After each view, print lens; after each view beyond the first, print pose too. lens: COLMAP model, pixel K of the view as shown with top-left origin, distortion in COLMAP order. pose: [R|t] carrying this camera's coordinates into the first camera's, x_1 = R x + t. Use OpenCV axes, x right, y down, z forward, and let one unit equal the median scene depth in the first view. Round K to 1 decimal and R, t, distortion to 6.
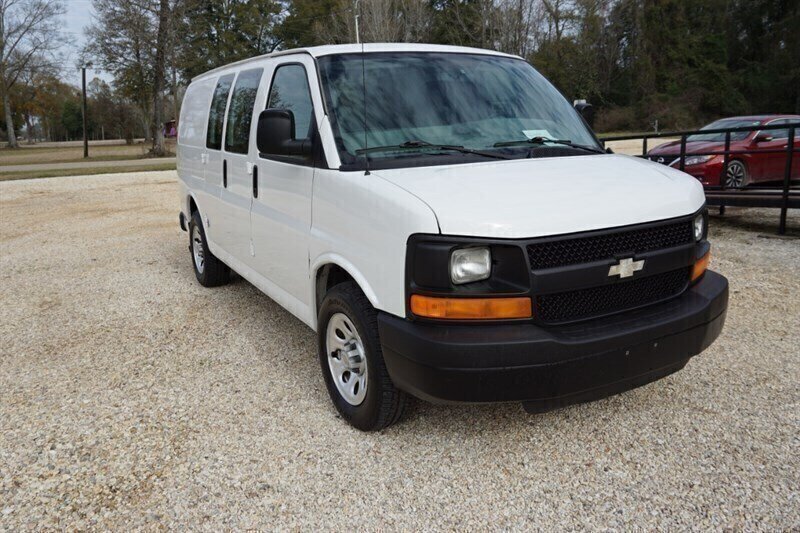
lens RADIAL K [[640.2, 0, 400.0], [0, 640.2, 266.5], [0, 0, 1]] dist [-0.043415, 0.053778]
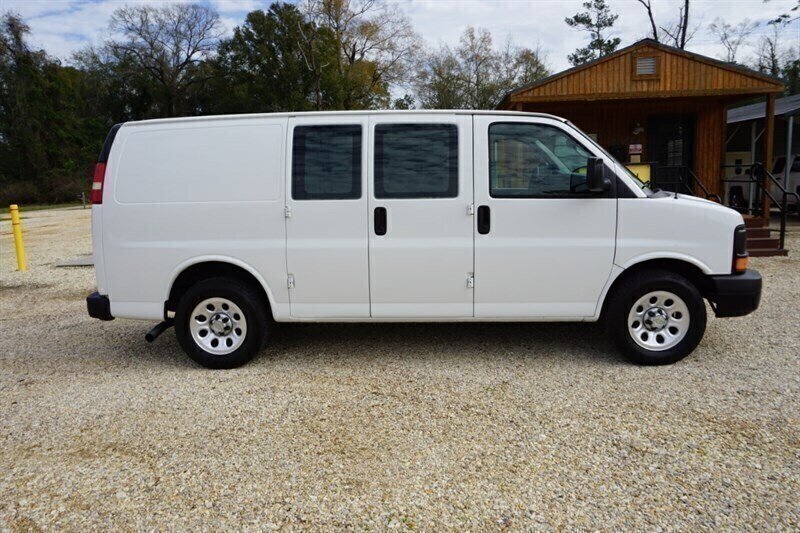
lens RADIAL K [[570.8, 0, 400.0], [0, 570.8, 266.5], [0, 0, 1]] dist [-0.054110, 0.023665]
pose [[0.538379, -0.118119, 0.834384, -1.454765], [0.200055, 0.979738, 0.009613, -0.112857], [-0.818613, 0.161747, 0.551100, 0.711717]]
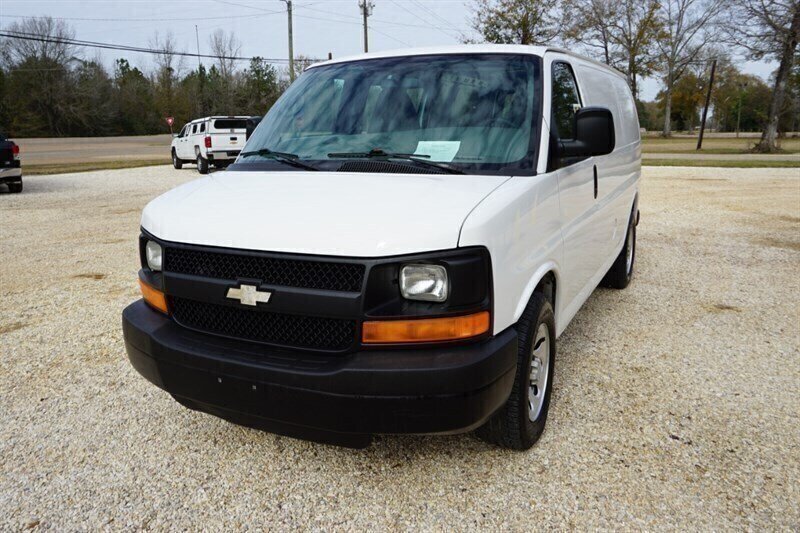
lens RADIAL K [[640.2, 0, 400.0], [0, 640.2, 266.5], [0, 0, 1]] dist [-0.043415, 0.053778]
pose [[0.562975, 0.197436, -0.802545, 1.010475], [-0.186212, 0.976380, 0.109576, -0.150197], [0.805223, 0.087755, 0.586443, 0.525611]]
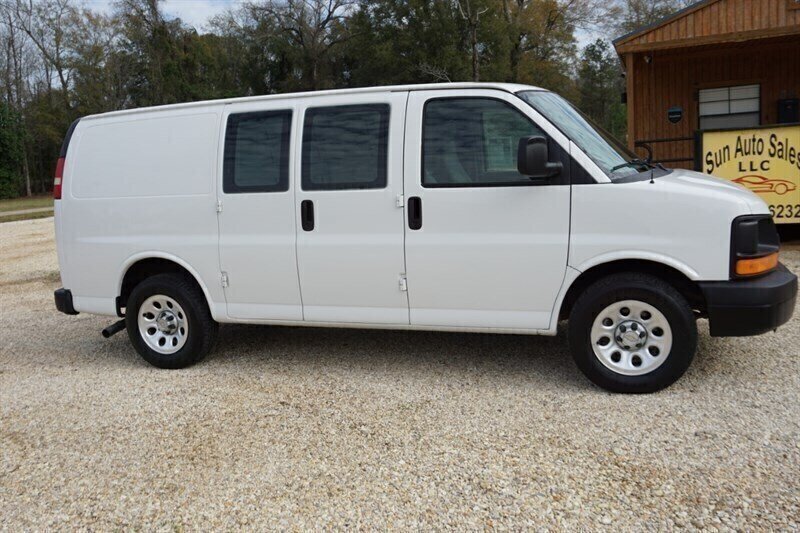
lens RADIAL K [[699.6, 0, 400.0], [0, 699.6, 266.5], [0, 0, 1]] dist [-0.044556, 0.064408]
pose [[0.749757, -0.122152, 0.650341, -1.195200], [0.186642, 0.981947, -0.030737, -0.027185], [-0.634846, 0.144427, 0.759020, 0.249807]]
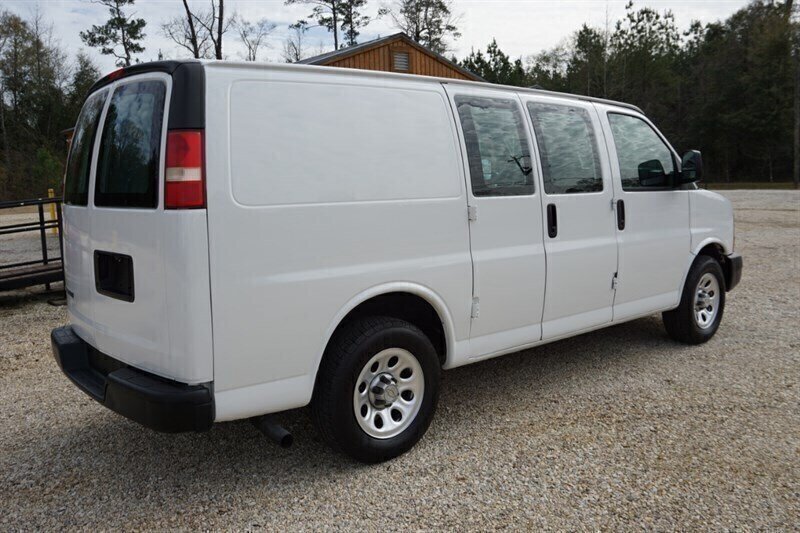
lens RADIAL K [[685.4, 0, 400.0], [0, 685.4, 266.5], [0, 0, 1]] dist [-0.011739, -0.001293]
pose [[-0.192471, -0.100473, 0.976146, -1.590843], [0.248876, 0.957223, 0.147597, -0.385493], [-0.949218, 0.271347, -0.159232, 1.933000]]
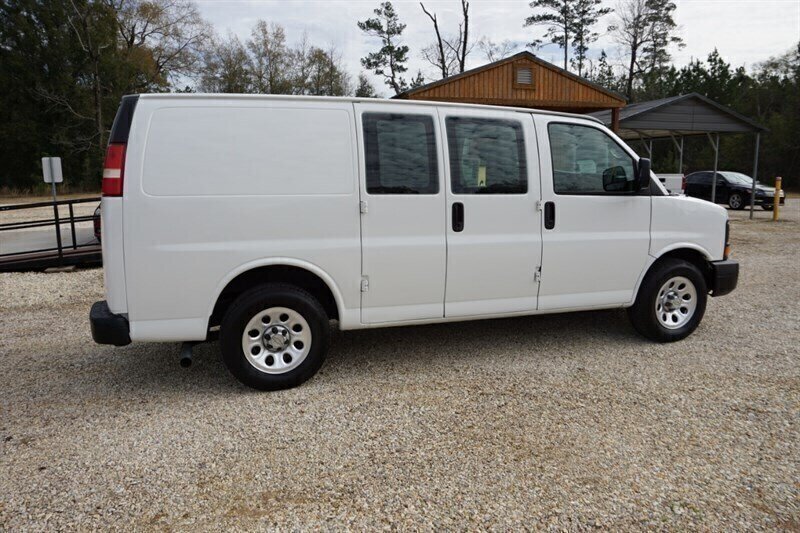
lens RADIAL K [[570.8, 0, 400.0], [0, 570.8, 266.5], [0, 0, 1]] dist [-0.054110, 0.023665]
pose [[0.188700, -0.134601, 0.972767, -1.639413], [0.218173, 0.971553, 0.092112, -0.246575], [-0.957493, 0.194850, 0.212699, 1.316973]]
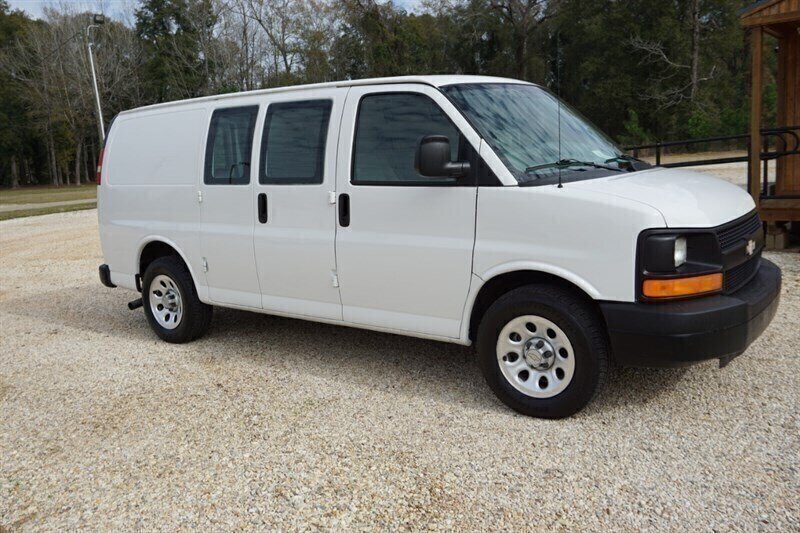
lens RADIAL K [[707.4, 0, 400.0], [0, 707.4, 266.5], [0, 0, 1]] dist [-0.009649, 0.002365]
pose [[0.915914, -0.088497, 0.391497, -0.726753], [0.117953, 0.991668, -0.051787, 0.025571], [-0.383652, 0.093611, 0.918721, -0.040022]]
